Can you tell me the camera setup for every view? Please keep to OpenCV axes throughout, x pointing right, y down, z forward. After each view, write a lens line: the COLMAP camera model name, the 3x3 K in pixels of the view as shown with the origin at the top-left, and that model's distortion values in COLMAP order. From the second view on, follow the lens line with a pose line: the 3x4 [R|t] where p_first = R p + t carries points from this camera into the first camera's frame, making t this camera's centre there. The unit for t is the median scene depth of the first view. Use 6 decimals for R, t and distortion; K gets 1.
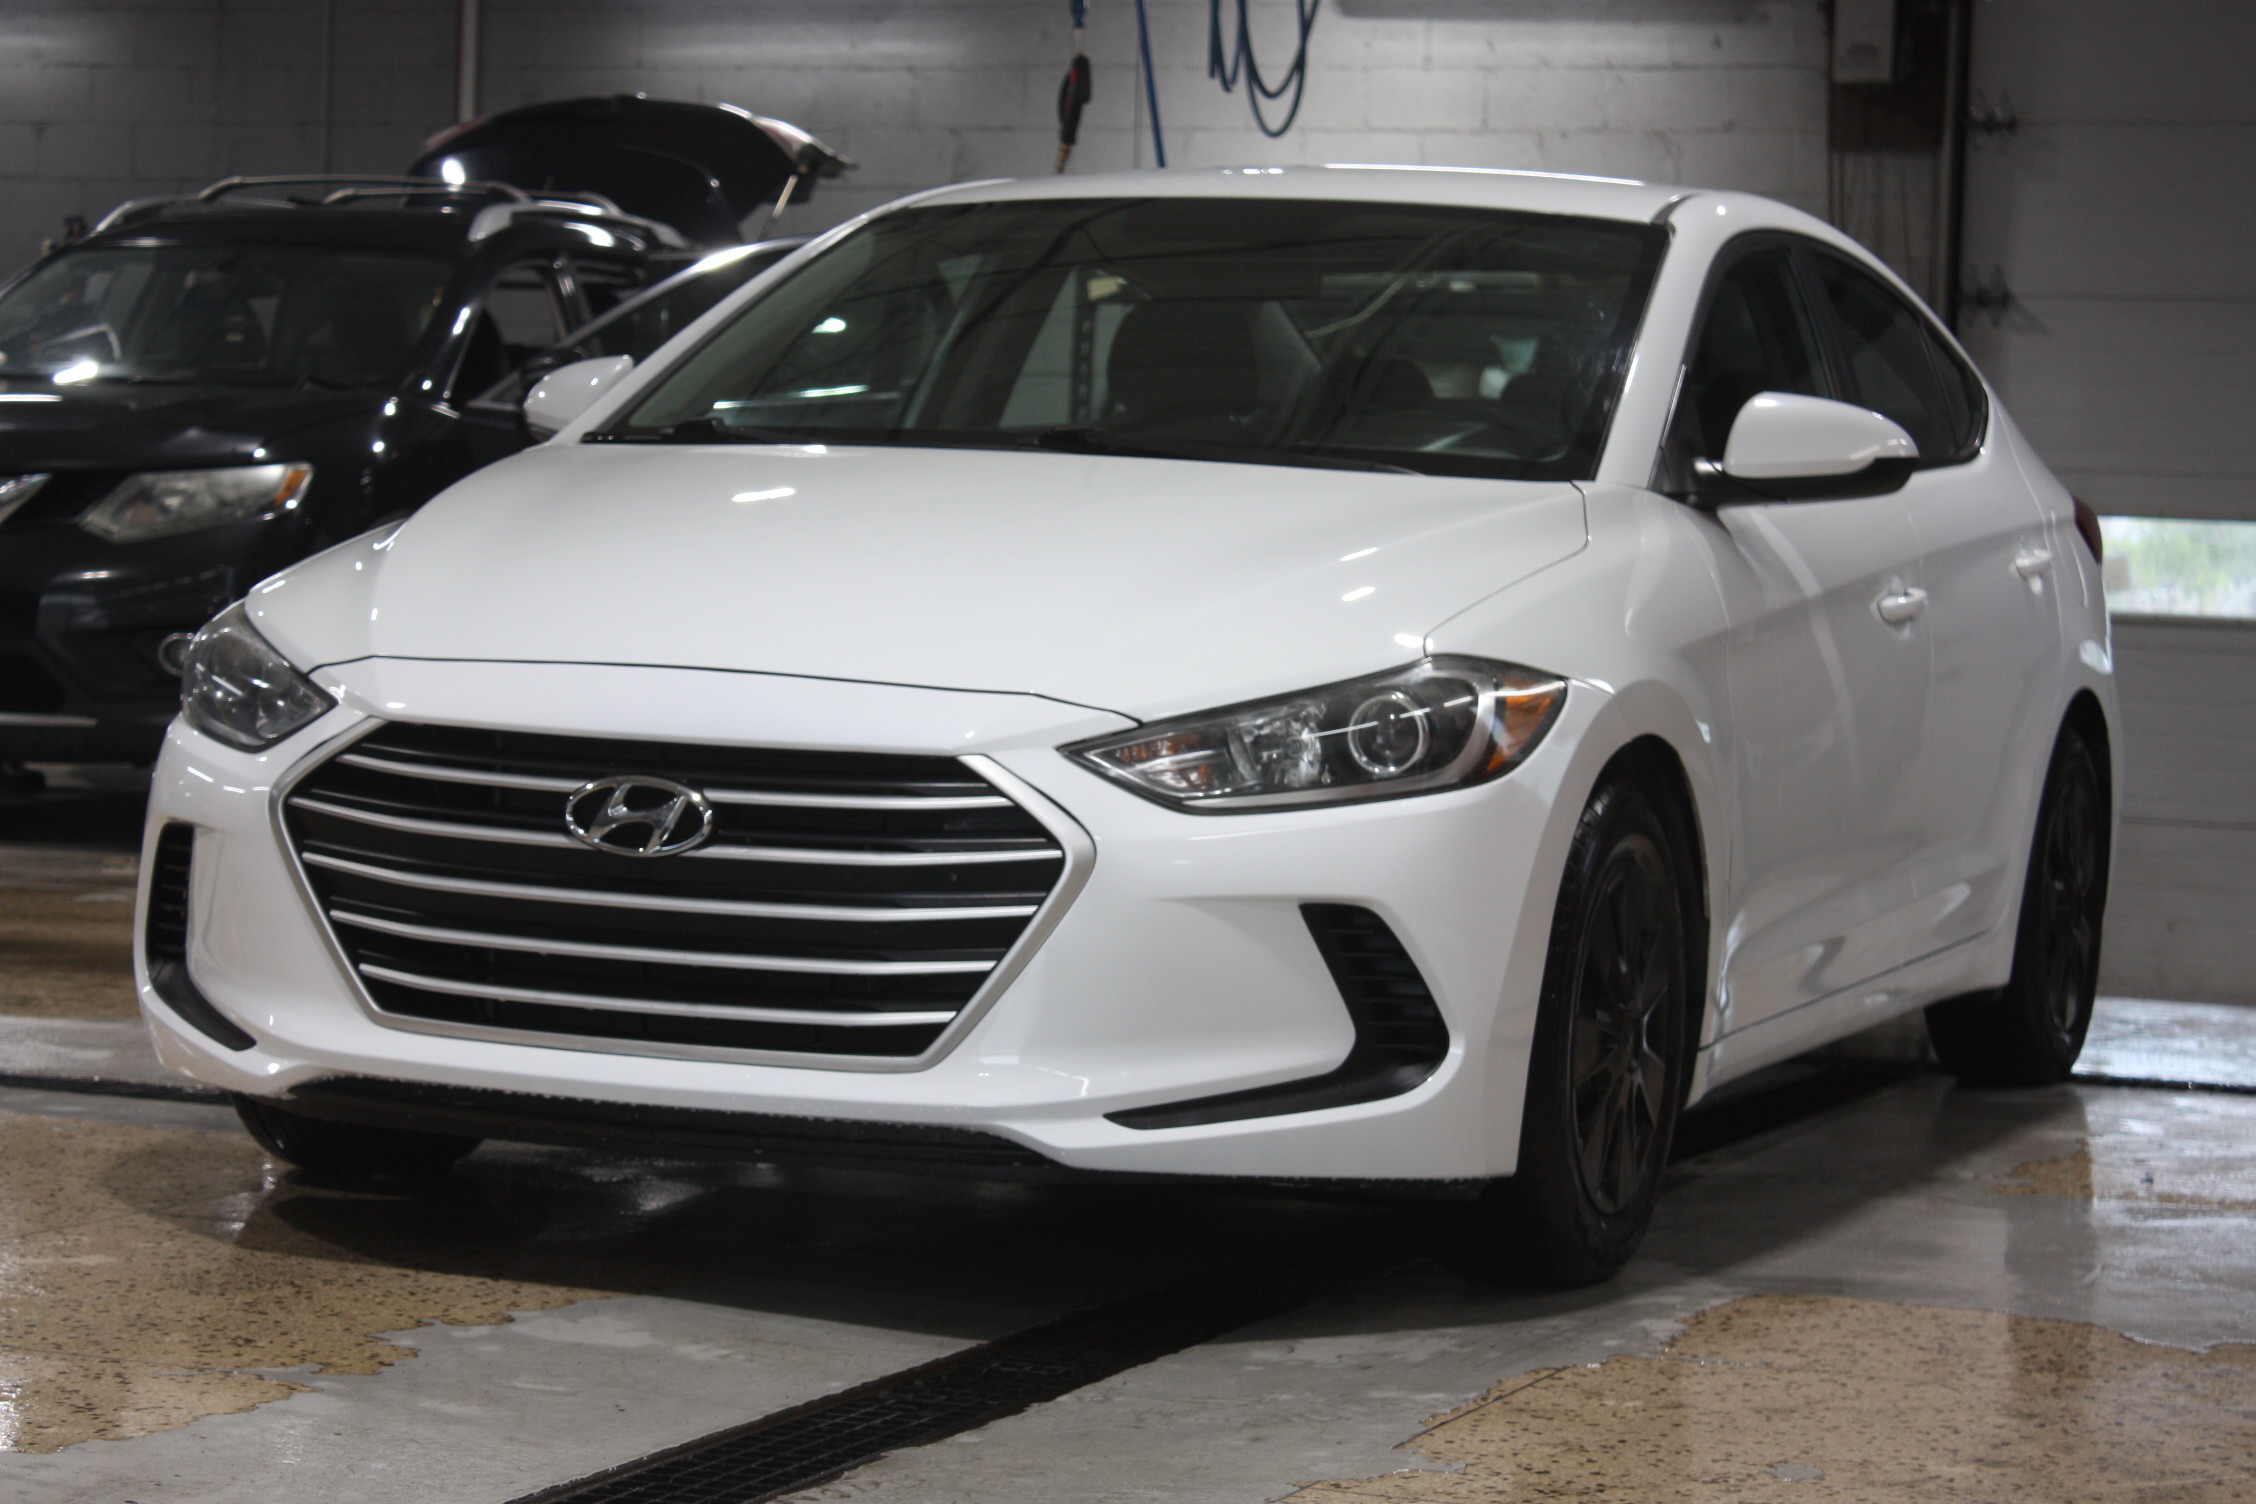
lens RADIAL K [[5510.1, 0, 1130.7], [0, 5510.1, 743.0], [0, 0, 1]] dist [0.100337, 0.000000]
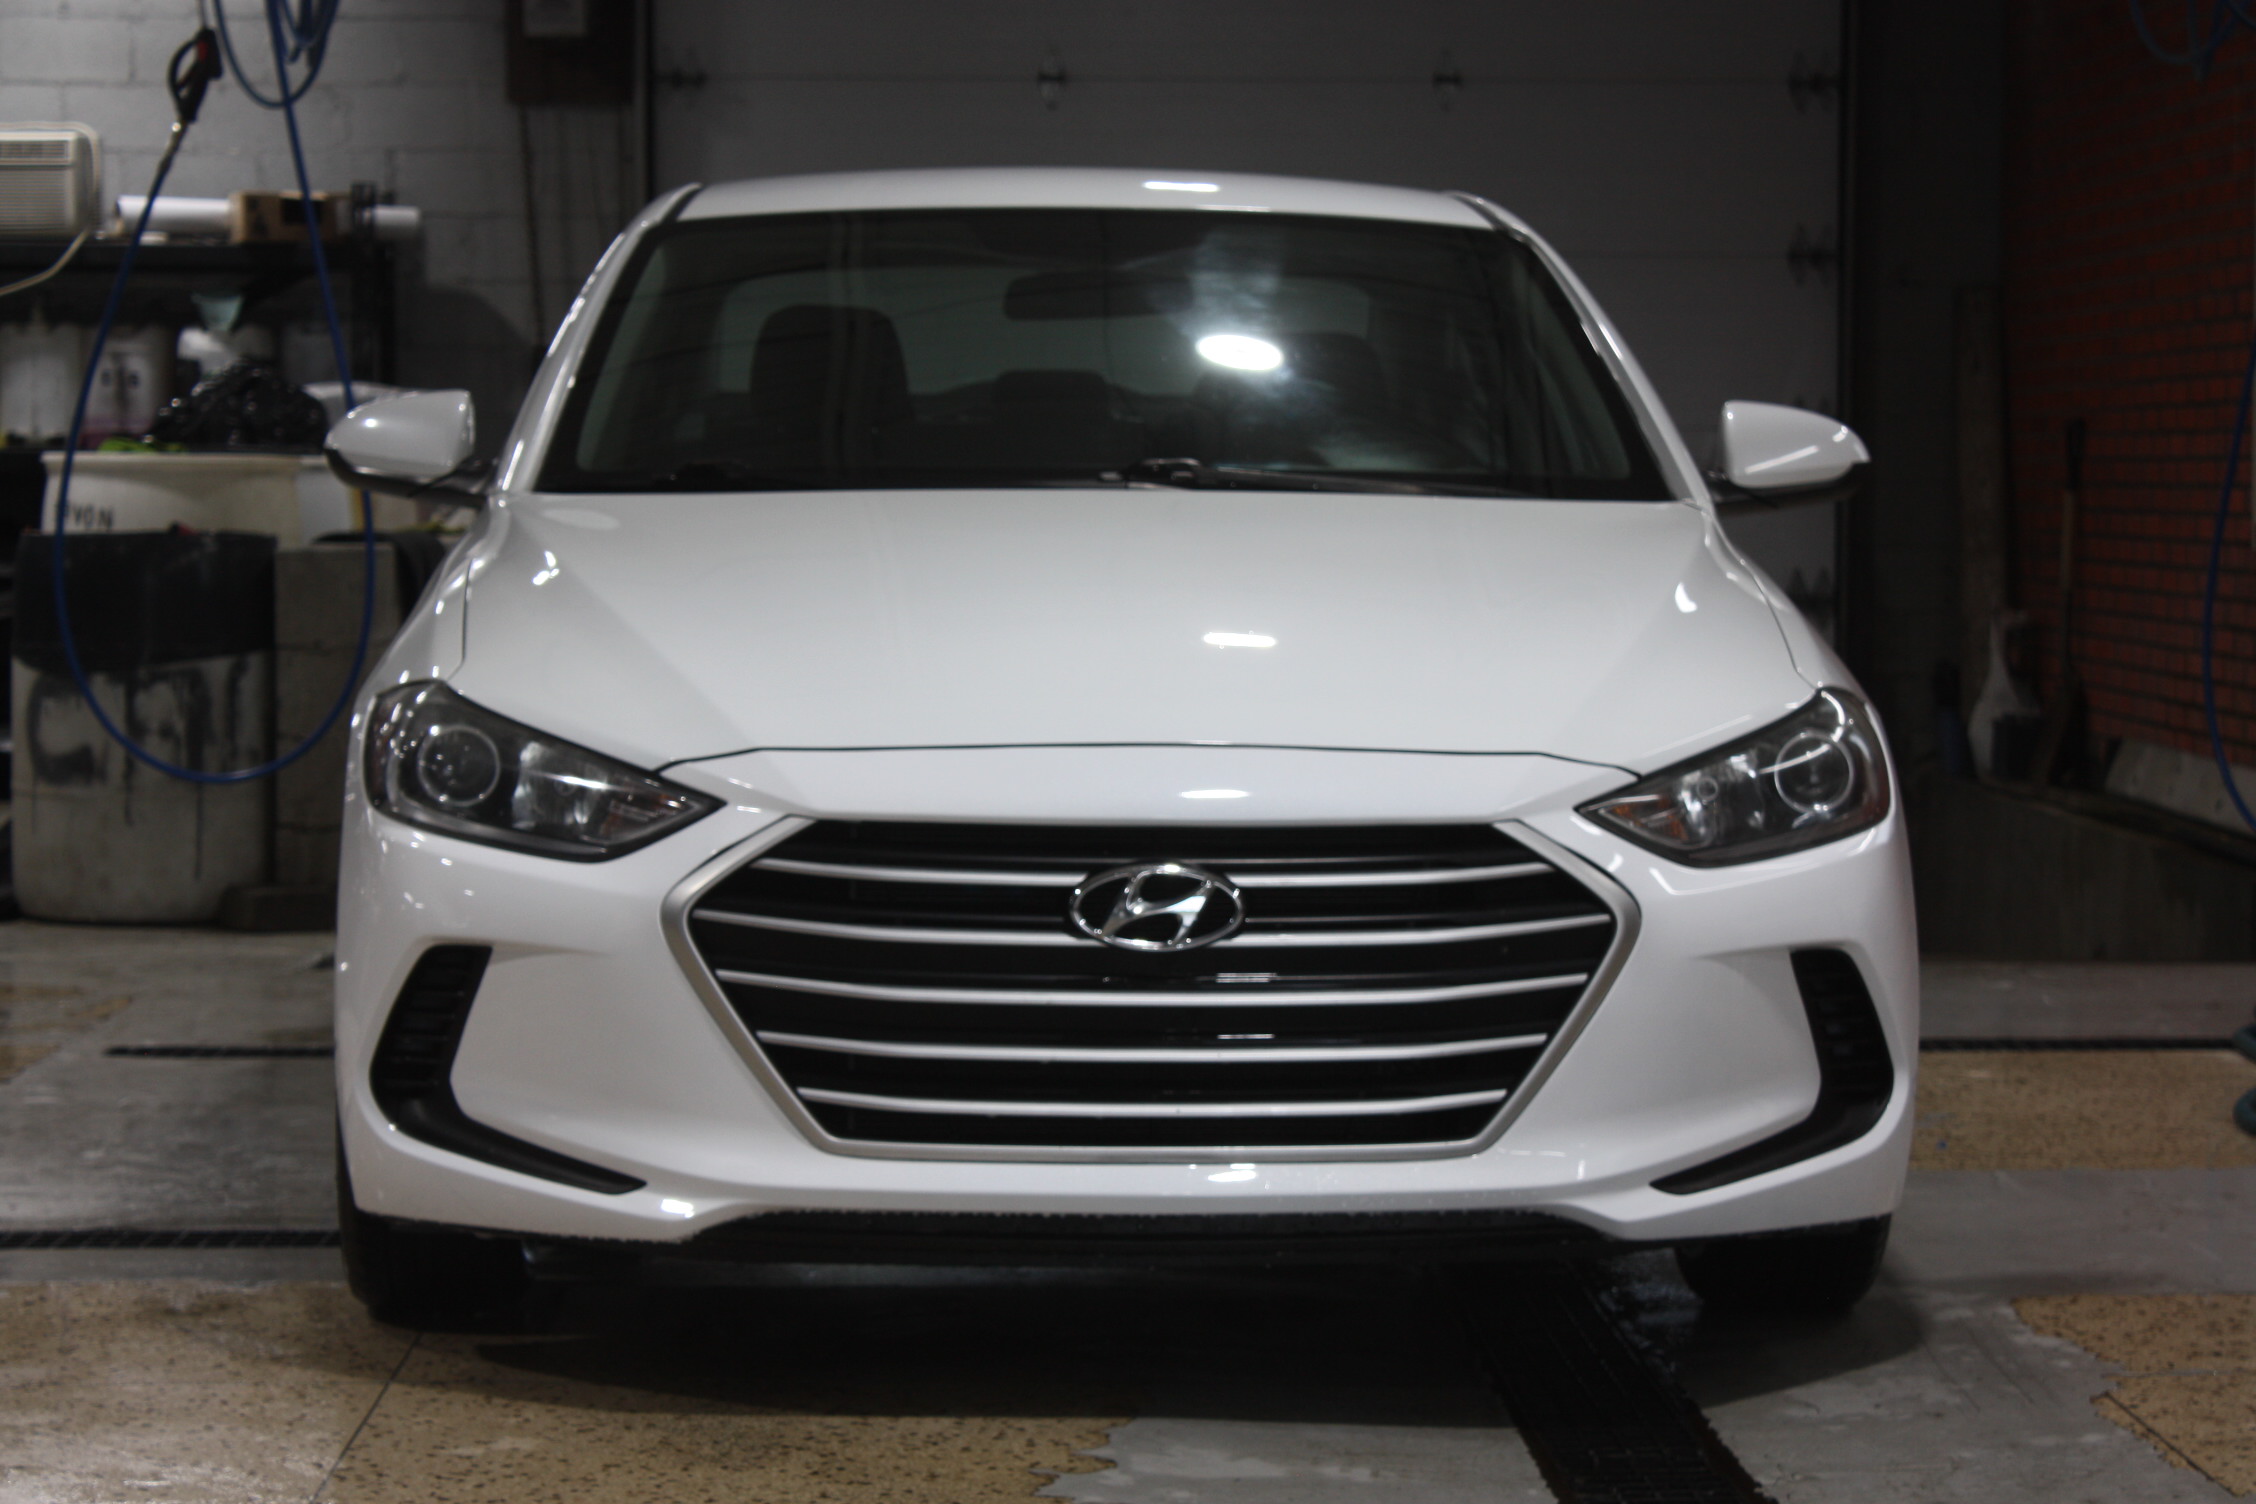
lens RADIAL K [[5510.1, 0, 1128.6], [0, 5510.1, 761.6], [0, 0, 1]] dist [0.100337, 0.000000]
pose [[0.906570, -0.057533, 0.418116, -0.479360], [0.048815, 0.998310, 0.031525, -0.040800], [-0.419223, -0.008169, 0.907847, 0.154795]]
